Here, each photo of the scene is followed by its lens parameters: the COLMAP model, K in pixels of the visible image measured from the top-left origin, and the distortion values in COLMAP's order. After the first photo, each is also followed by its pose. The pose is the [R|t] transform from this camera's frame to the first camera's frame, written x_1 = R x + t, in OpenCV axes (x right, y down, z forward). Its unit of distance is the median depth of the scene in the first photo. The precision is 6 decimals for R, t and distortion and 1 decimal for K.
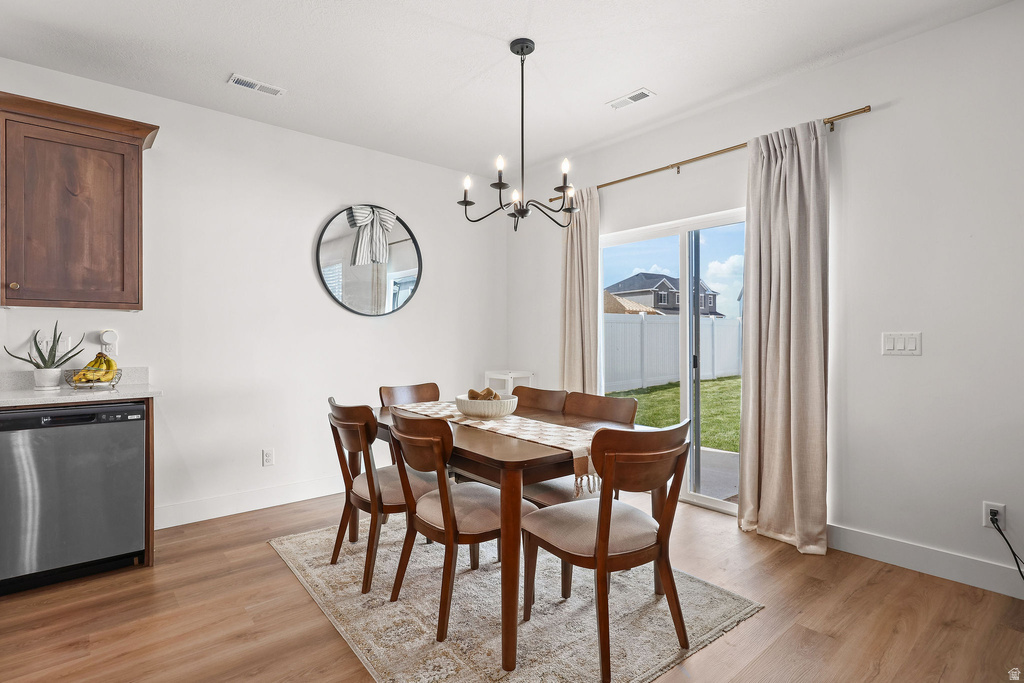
lens RADIAL K [[512.6, 0, 505.2], [0, 512.6, 336.6], [0, 0, 1]] dist [0.003891, -0.001725]
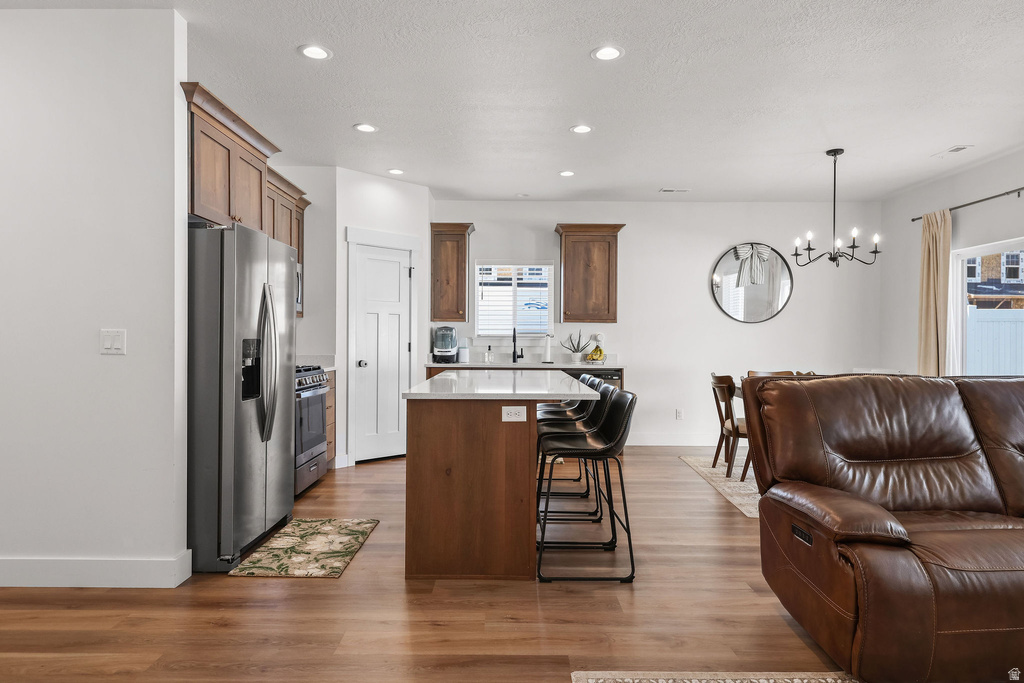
lens RADIAL K [[623.7, 0, 508.1], [0, 623.7, 340.6], [0, 0, 1]] dist [0.001851, 0.002969]
pose [[0.759181, 0.010124, -0.650800, 0.492333], [-0.006564, 0.999947, 0.007898, -0.002984], [0.650846, -0.001724, 0.759208, -1.024072]]
